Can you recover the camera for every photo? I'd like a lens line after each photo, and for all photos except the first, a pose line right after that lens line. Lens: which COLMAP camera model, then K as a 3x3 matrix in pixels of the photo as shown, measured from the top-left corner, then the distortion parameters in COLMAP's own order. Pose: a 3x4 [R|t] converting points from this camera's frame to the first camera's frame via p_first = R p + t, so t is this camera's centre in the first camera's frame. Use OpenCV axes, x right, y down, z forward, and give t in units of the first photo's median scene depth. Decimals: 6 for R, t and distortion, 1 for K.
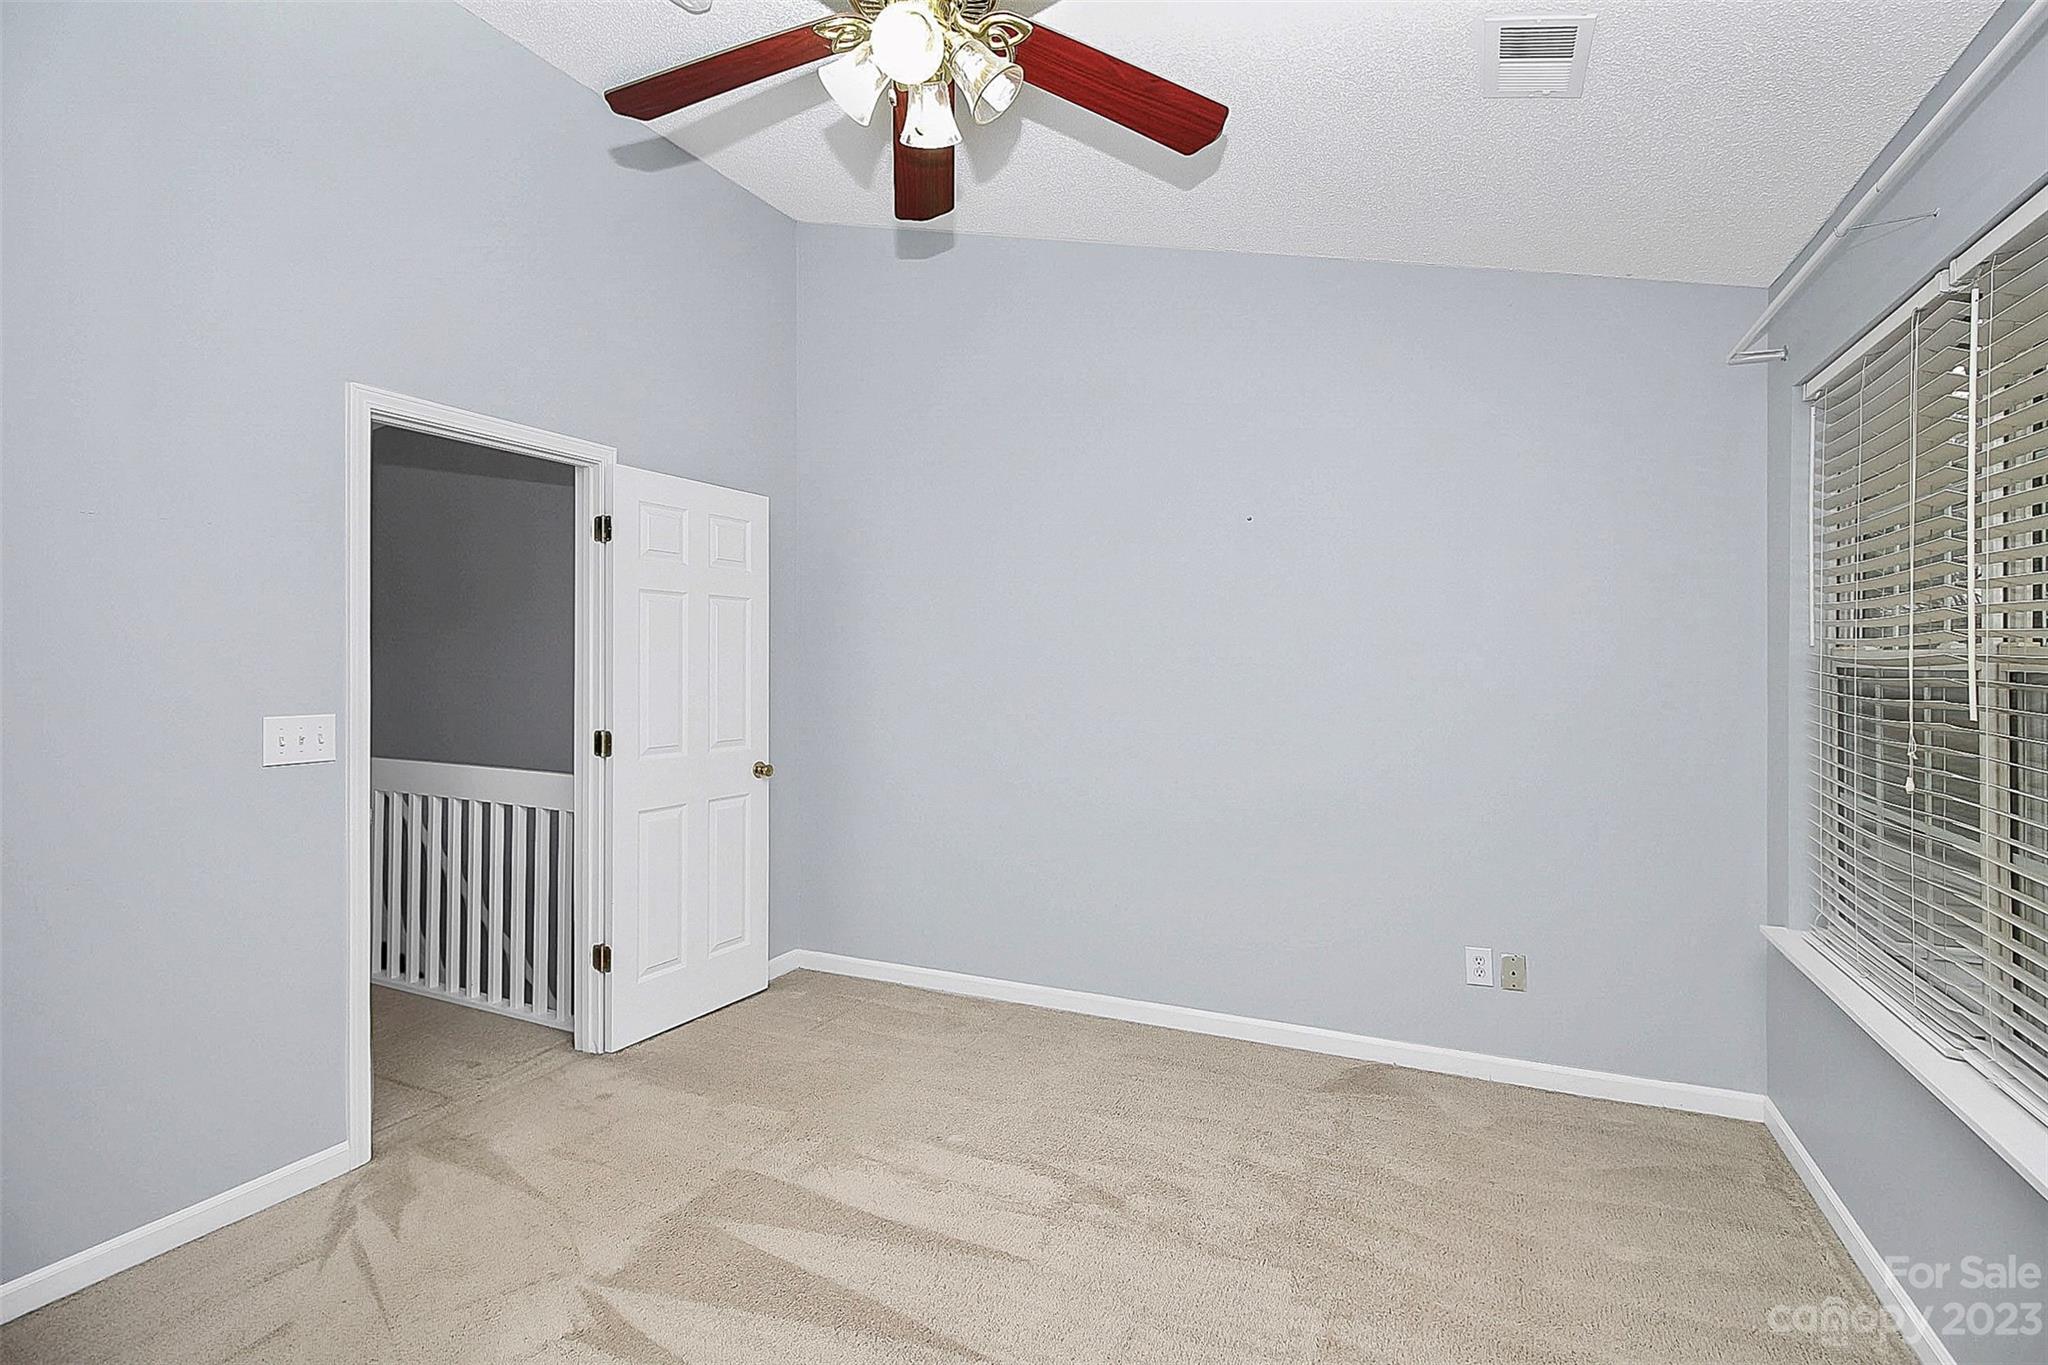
lens RADIAL K [[964.7, 0, 1022.5], [0, 964.7, 666.4], [0, 0, 1]] dist [-0.003217, -0.000706]
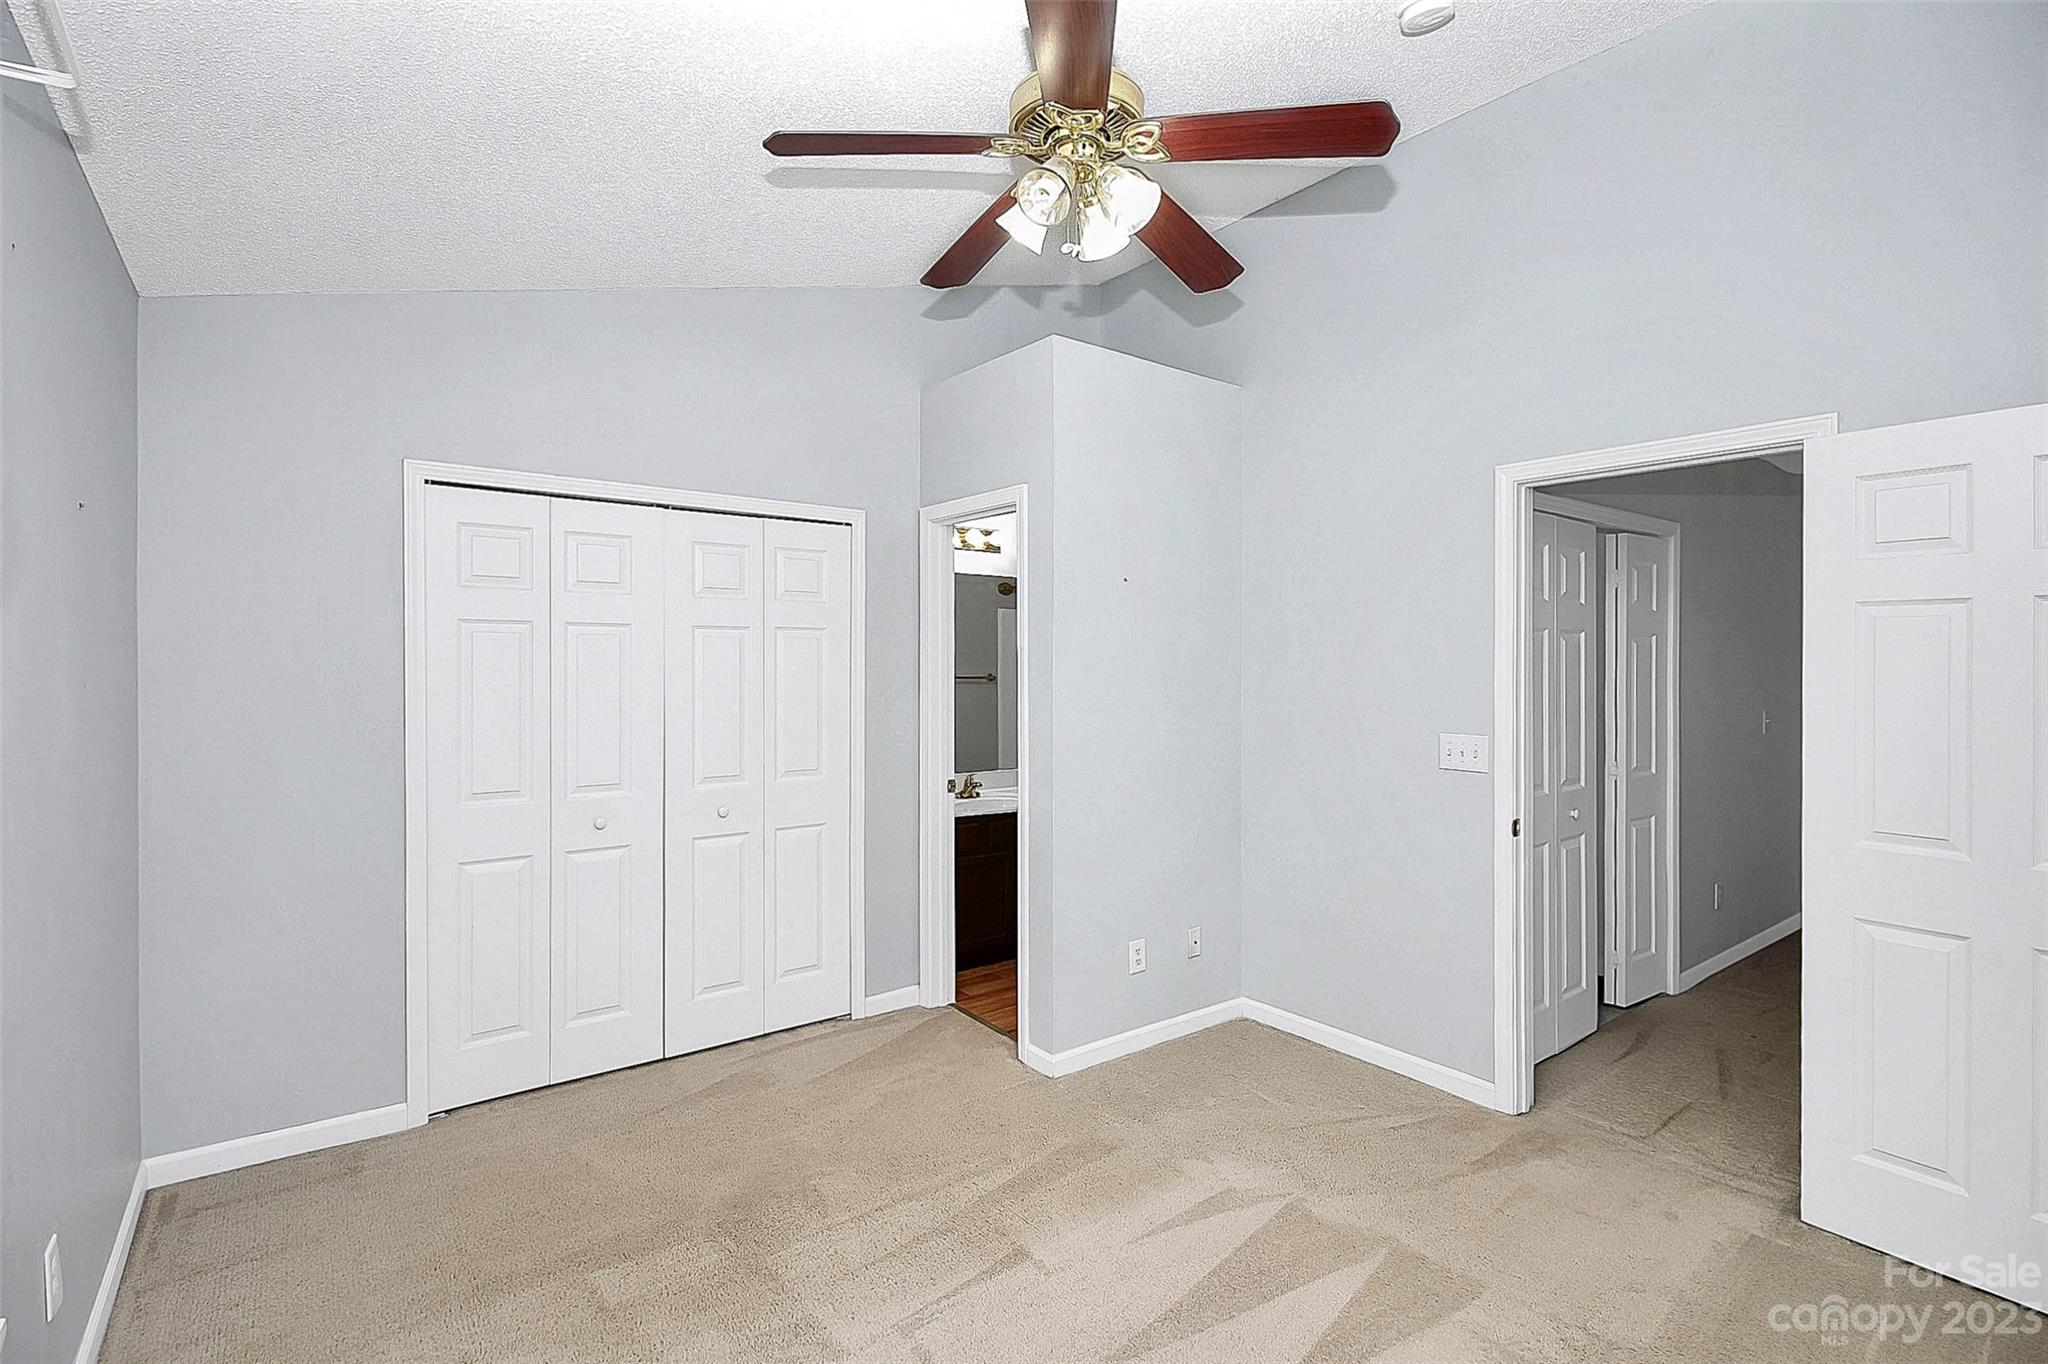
lens RADIAL K [[969.2, 0, 1034.6], [0, 969.2, 711.7], [0, 0, 1]] dist [0.000870, 0.000095]
pose [[-0.470518, 0.031169, -0.881839, 0.655890], [-0.000159, 0.999373, 0.035408, -0.025101], [0.882390, 0.016800, -0.470218, 1.066600]]
